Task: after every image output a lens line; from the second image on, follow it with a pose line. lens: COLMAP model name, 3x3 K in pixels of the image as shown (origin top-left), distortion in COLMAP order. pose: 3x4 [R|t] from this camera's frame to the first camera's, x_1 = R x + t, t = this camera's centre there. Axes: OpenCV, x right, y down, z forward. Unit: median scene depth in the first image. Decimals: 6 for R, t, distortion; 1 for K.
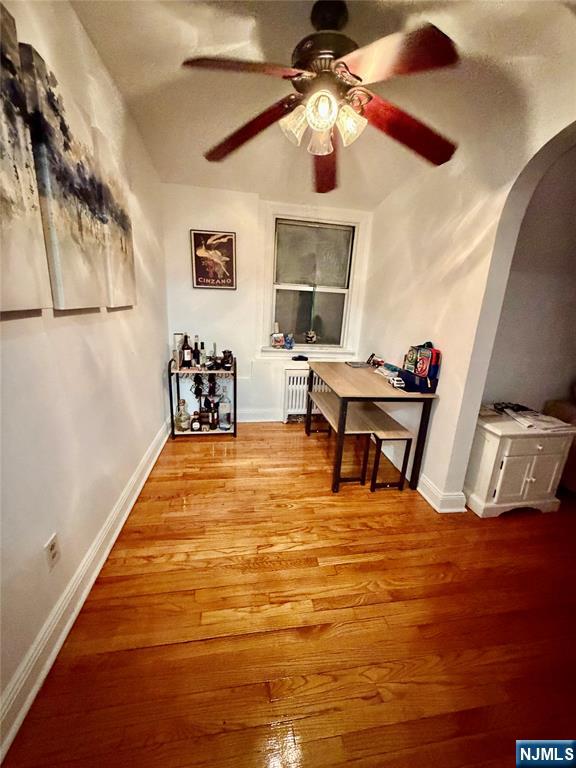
lens RADIAL K [[310.5, 0, 290.9], [0, 310.5, 381.6], [0, 0, 1]] dist [-0.000630, 0.000003]
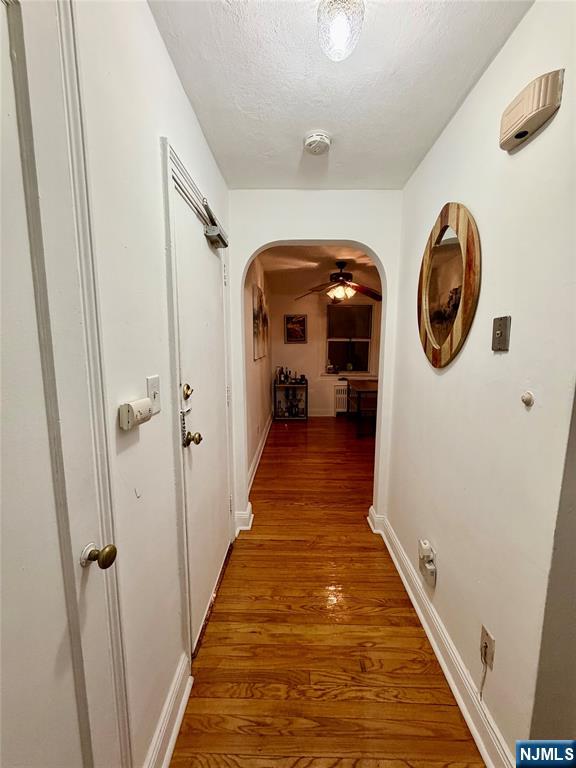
lens RADIAL K [[310.5, 0, 289.3], [0, 310.5, 386.0], [0, 0, 1]] dist [-0.000630, 0.000003]
pose [[0.979308, -0.028274, -0.200391, 0.089611], [-0.000067, 0.990147, -0.140029, 0.226018], [0.202376, 0.137145, 0.969657, -0.814835]]
